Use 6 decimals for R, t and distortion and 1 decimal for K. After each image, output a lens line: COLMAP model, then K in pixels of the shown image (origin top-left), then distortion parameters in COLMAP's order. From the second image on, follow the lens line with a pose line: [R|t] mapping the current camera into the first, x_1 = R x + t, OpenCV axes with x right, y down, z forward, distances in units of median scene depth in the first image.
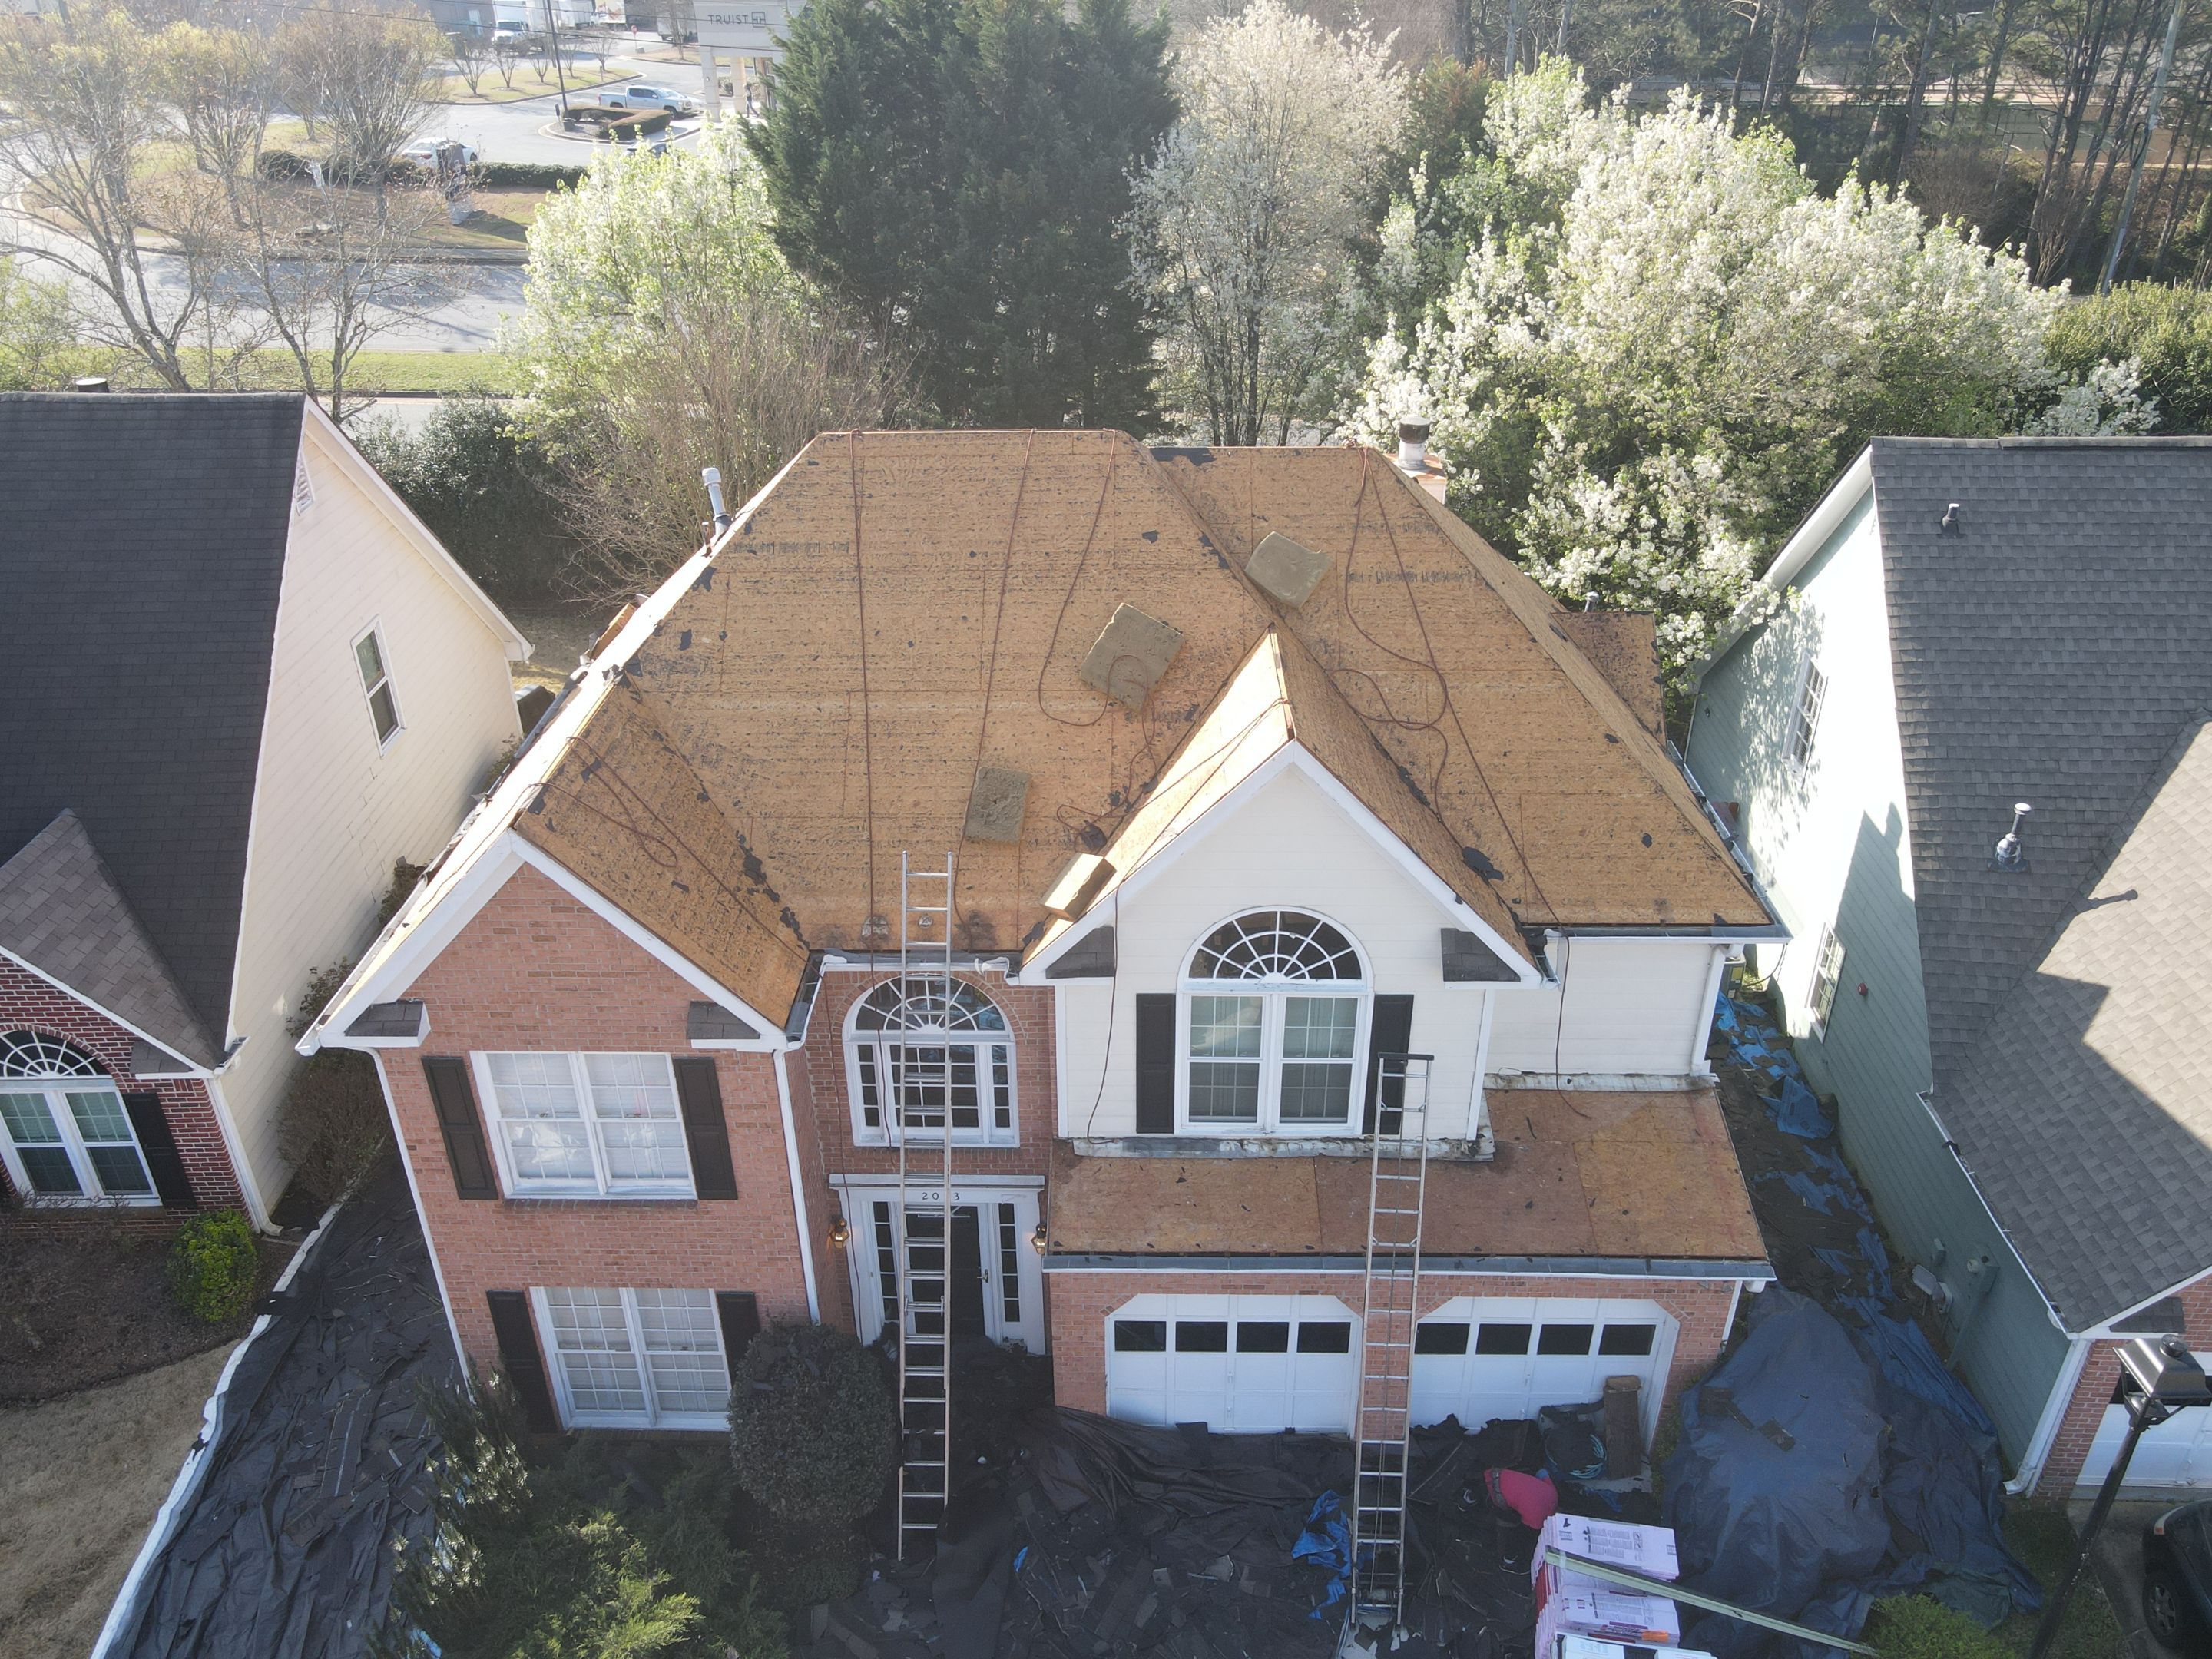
lens RADIAL K [[1618.4, 0, 1116.4], [0, 1618.4, 834.9], [0, 0, 1]] dist [-0.006256, 0.027639]
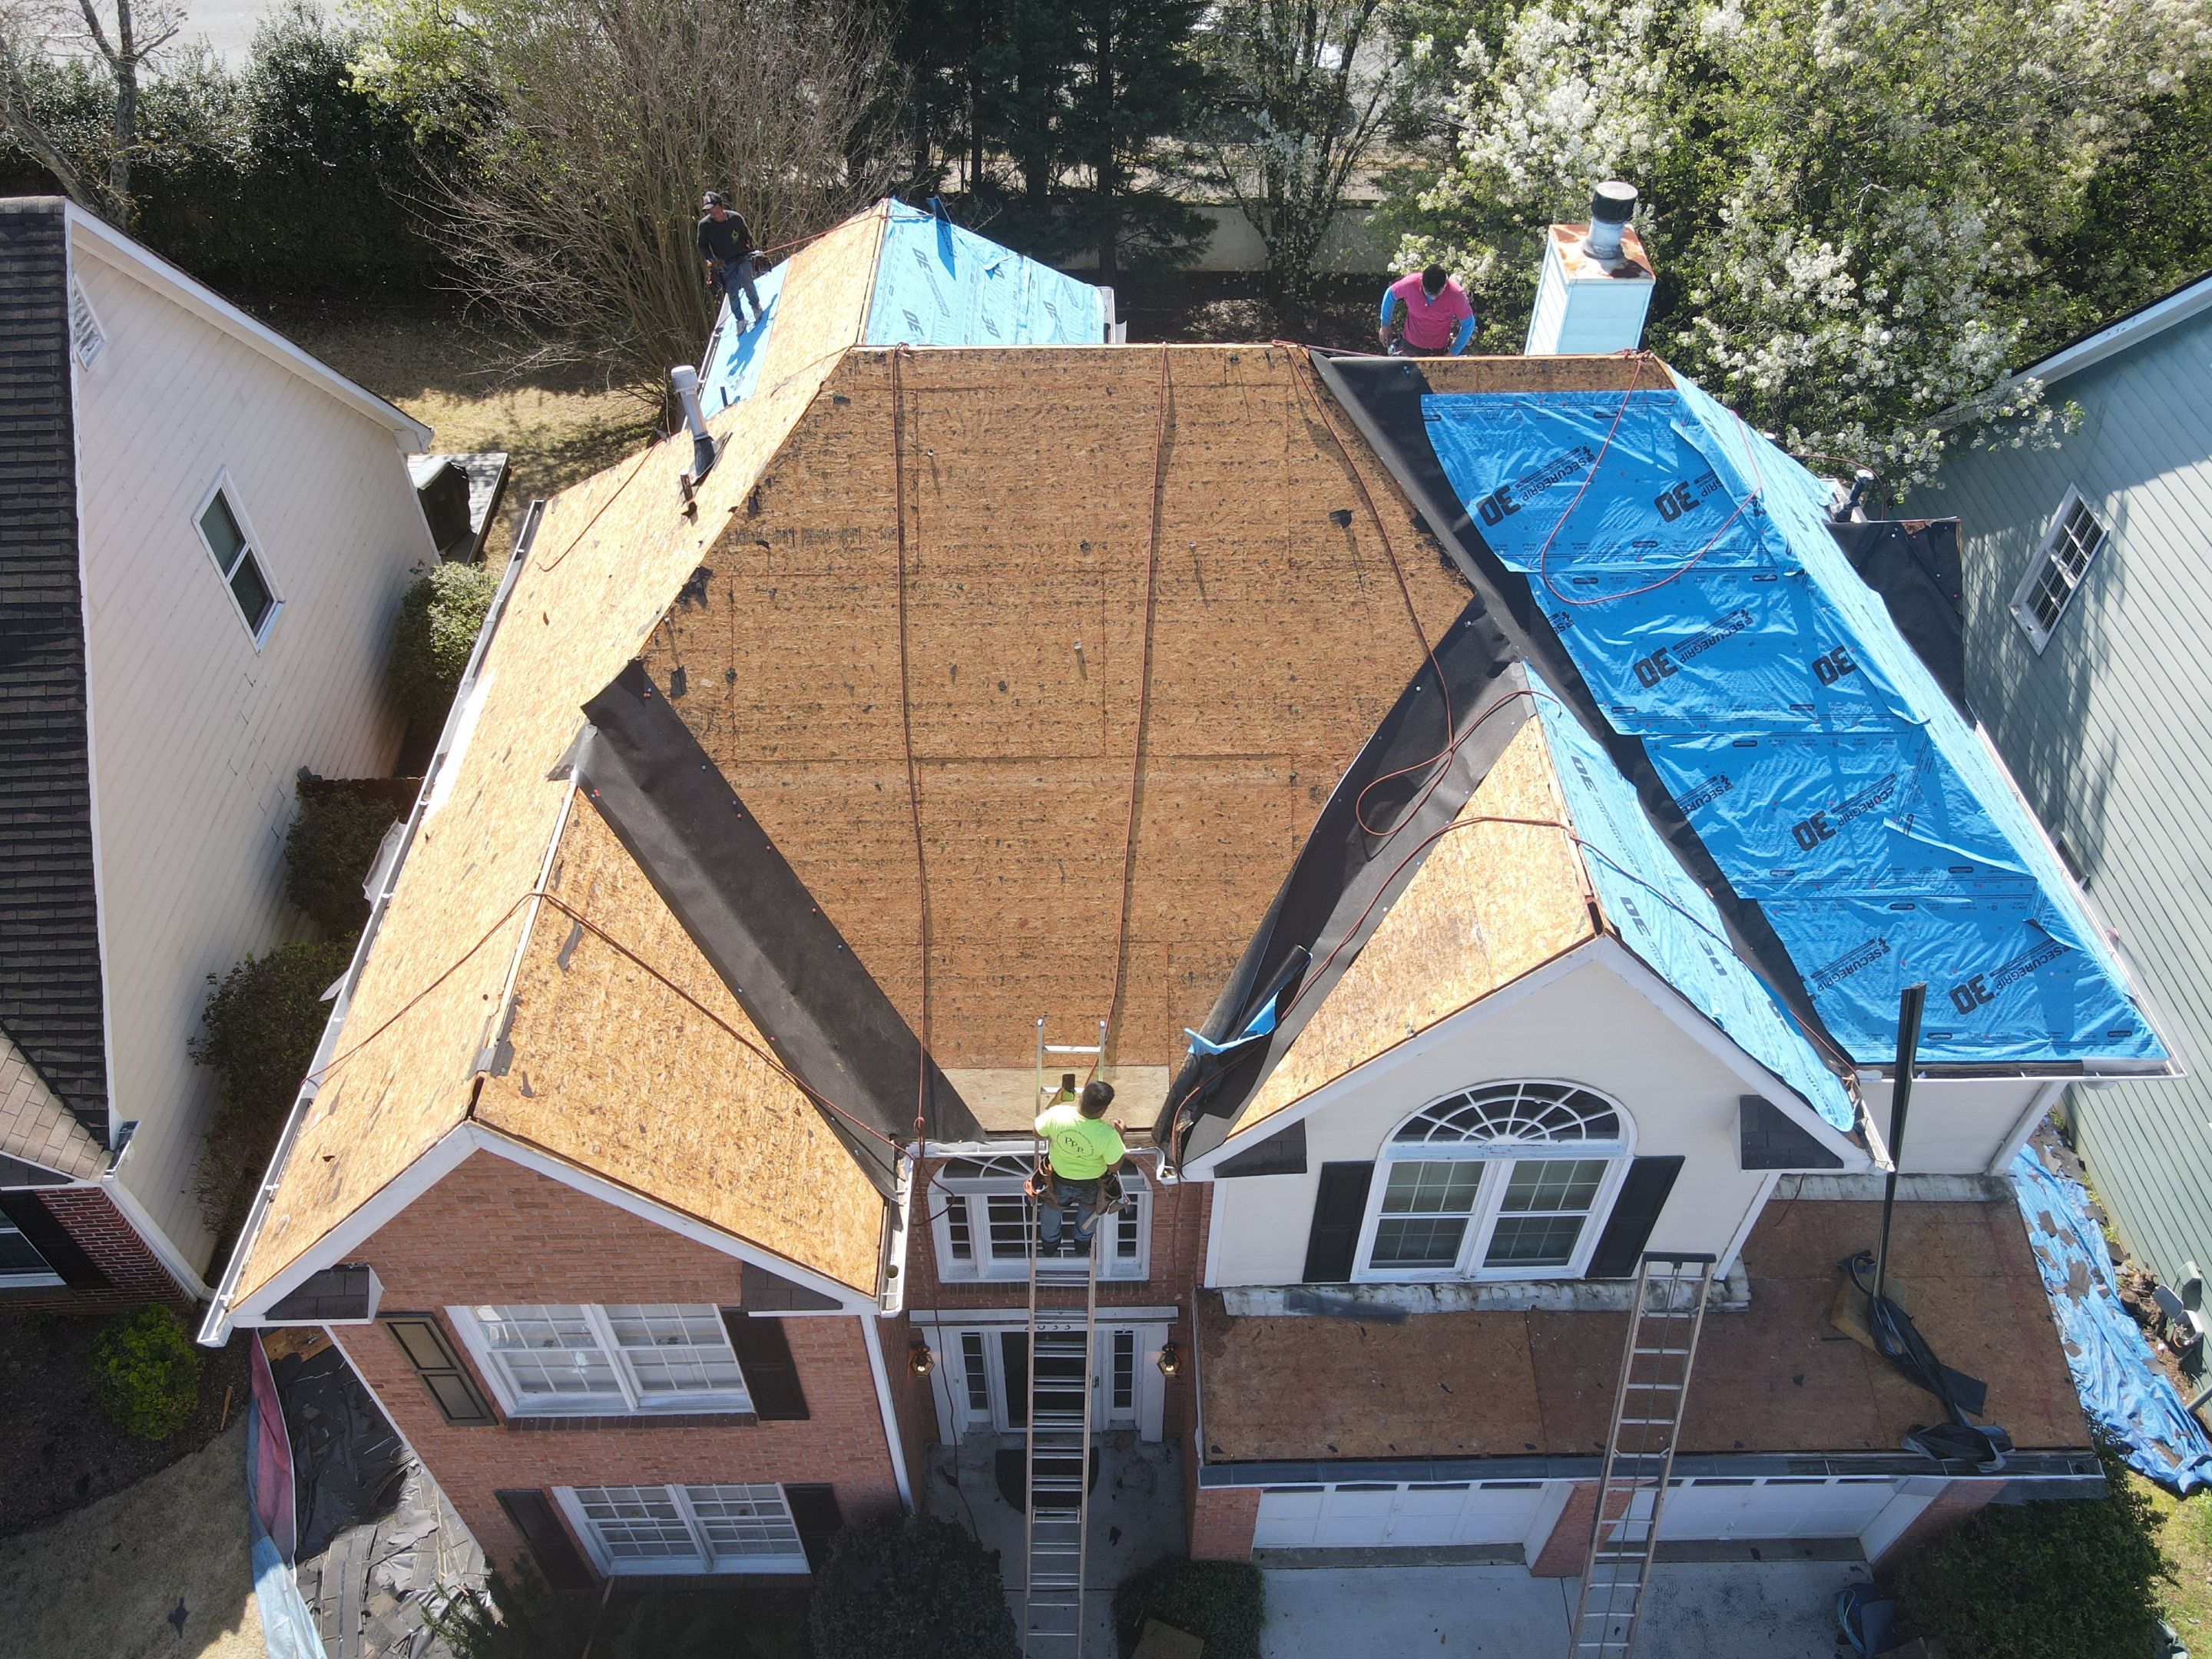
lens RADIAL K [[1615.2, 0, 1114.9], [0, 1615.2, 817.1], [0, 0, 1]] dist [0.006684, -0.002569]
pose [[0.999156, -0.019706, 0.036045, -0.104104], [0.009163, 0.962236, 0.272061, -0.252783], [-0.040045, -0.271501, 0.961605, 0.306881]]
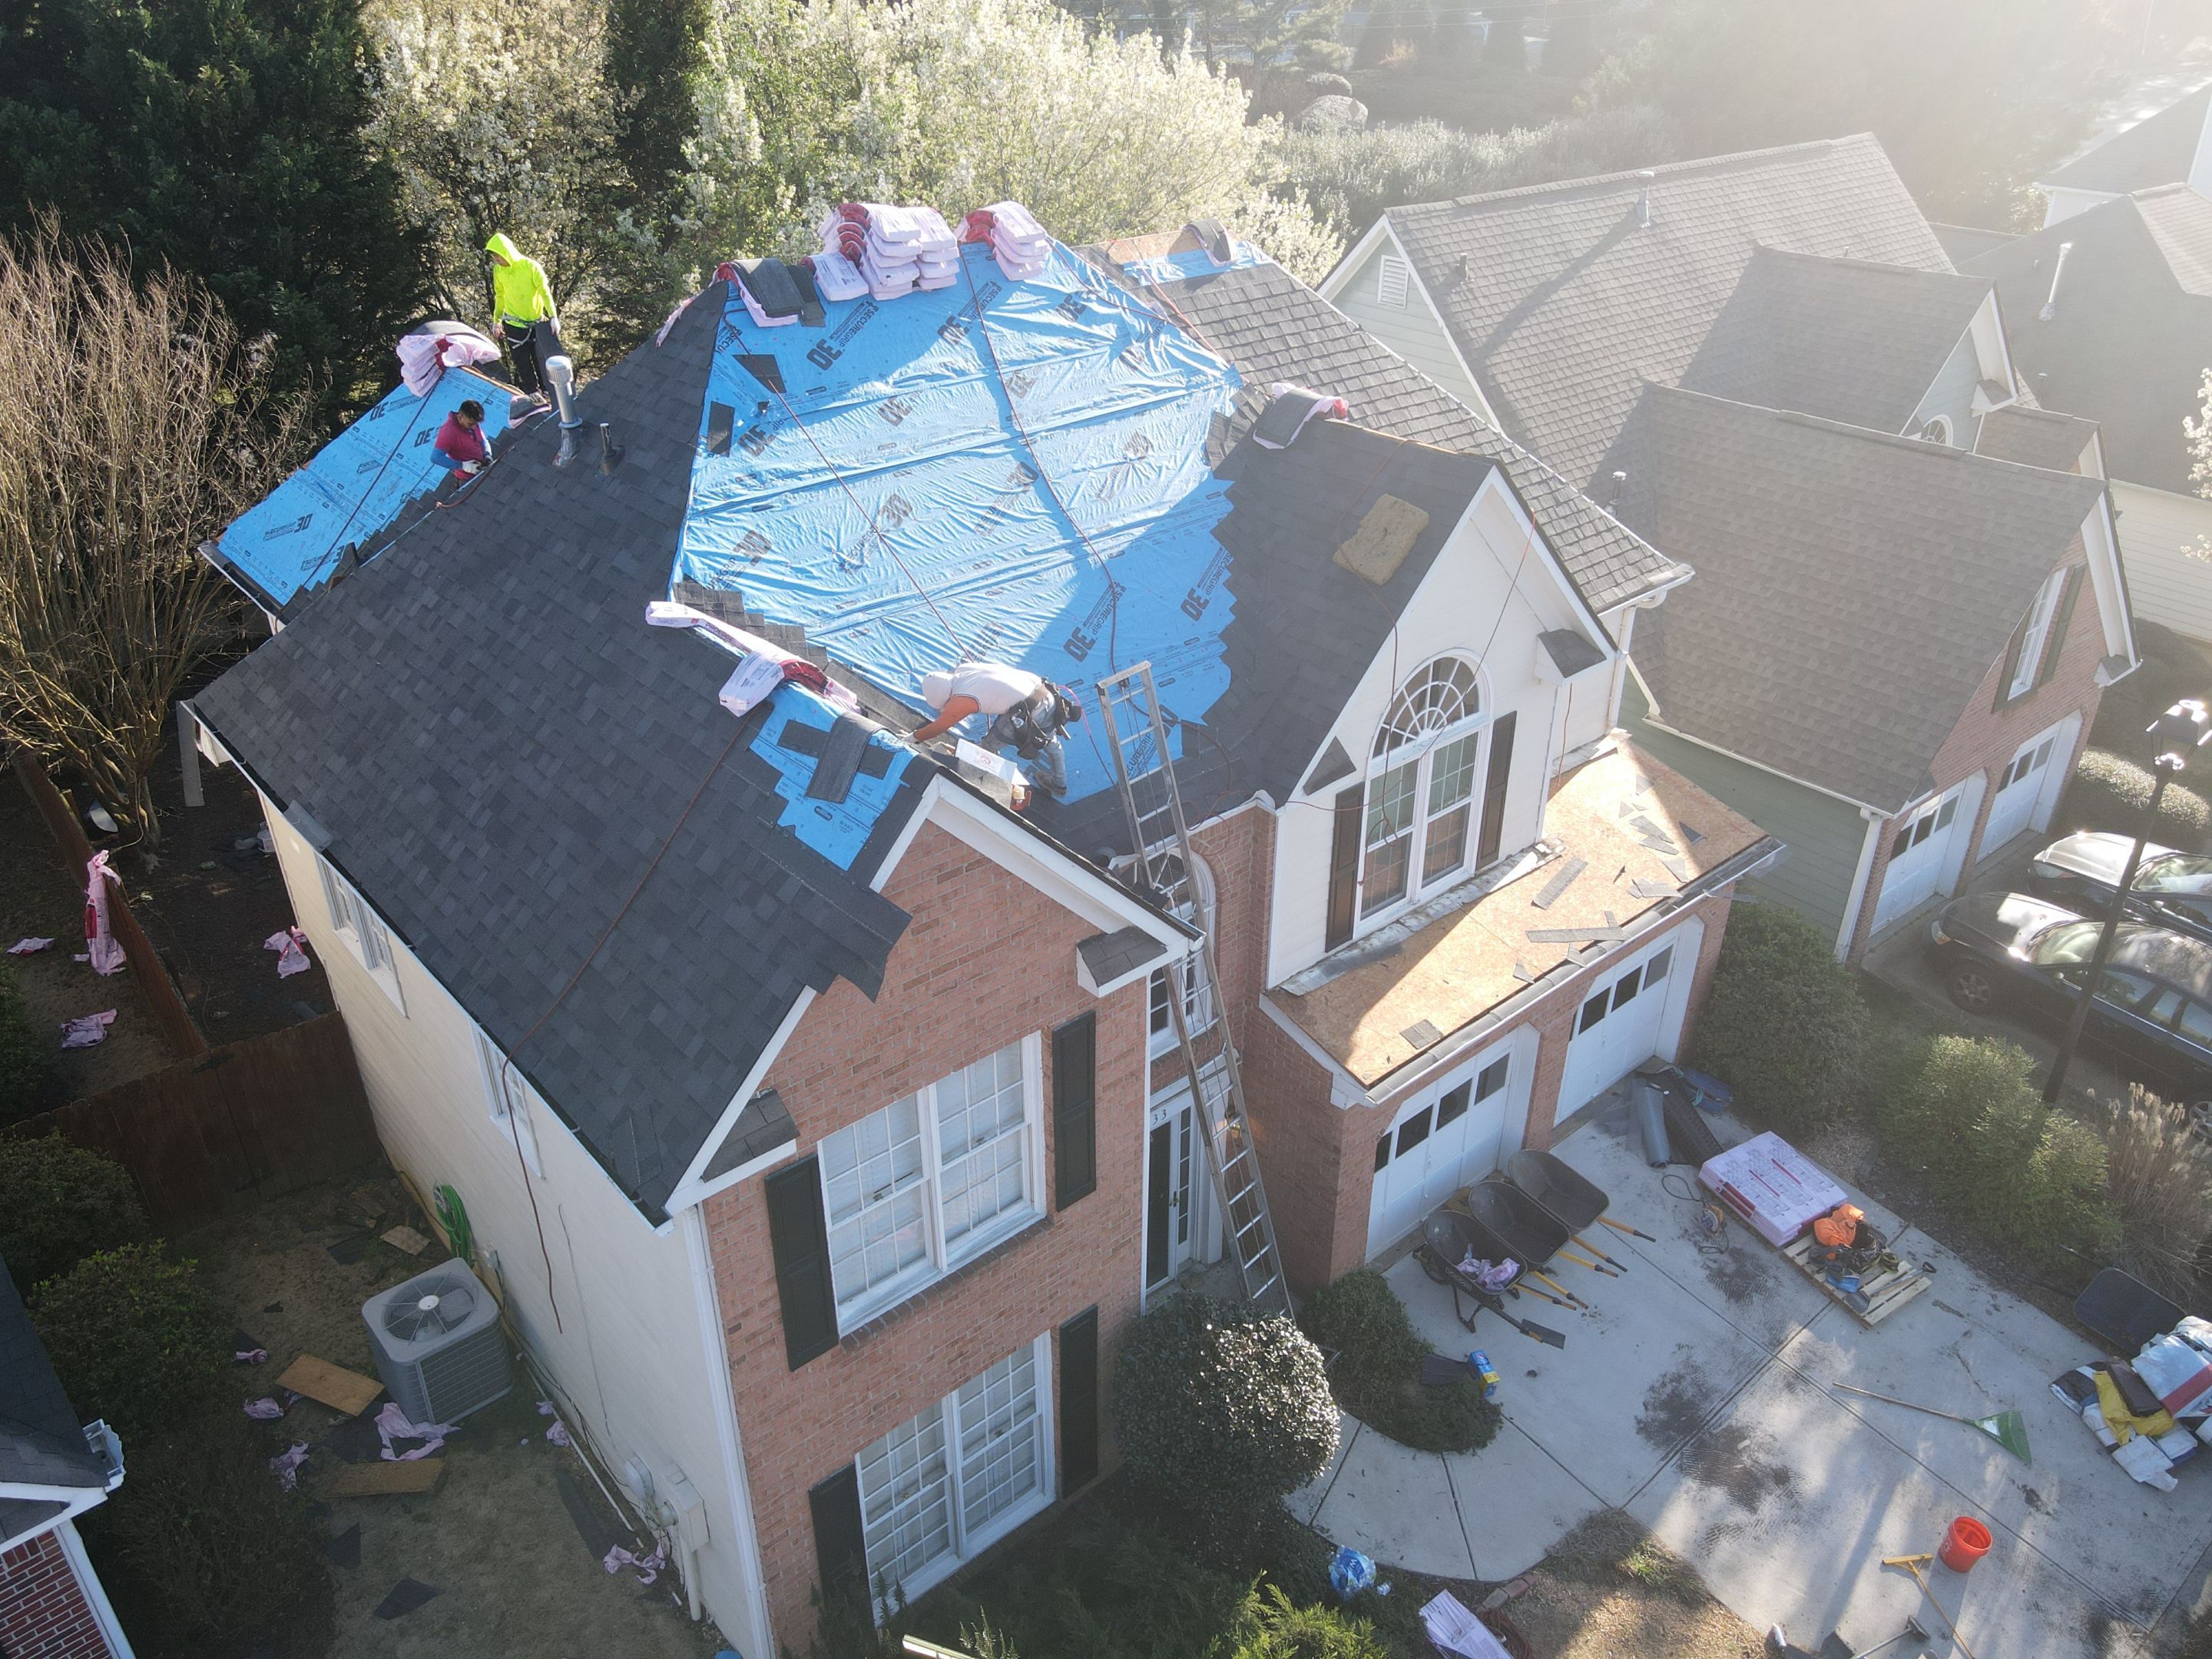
lens RADIAL K [[1594.7, 0, 1099.2], [0, 1594.7, 834.4], [0, 0, 1]] dist [0.003609, 0.008135]
pose [[0.743144, -0.325728, 0.584498, -0.608862], [0.330537, 0.938201, 0.102587, -0.019034], [-0.581792, 0.116961, 0.804884, 0.326165]]
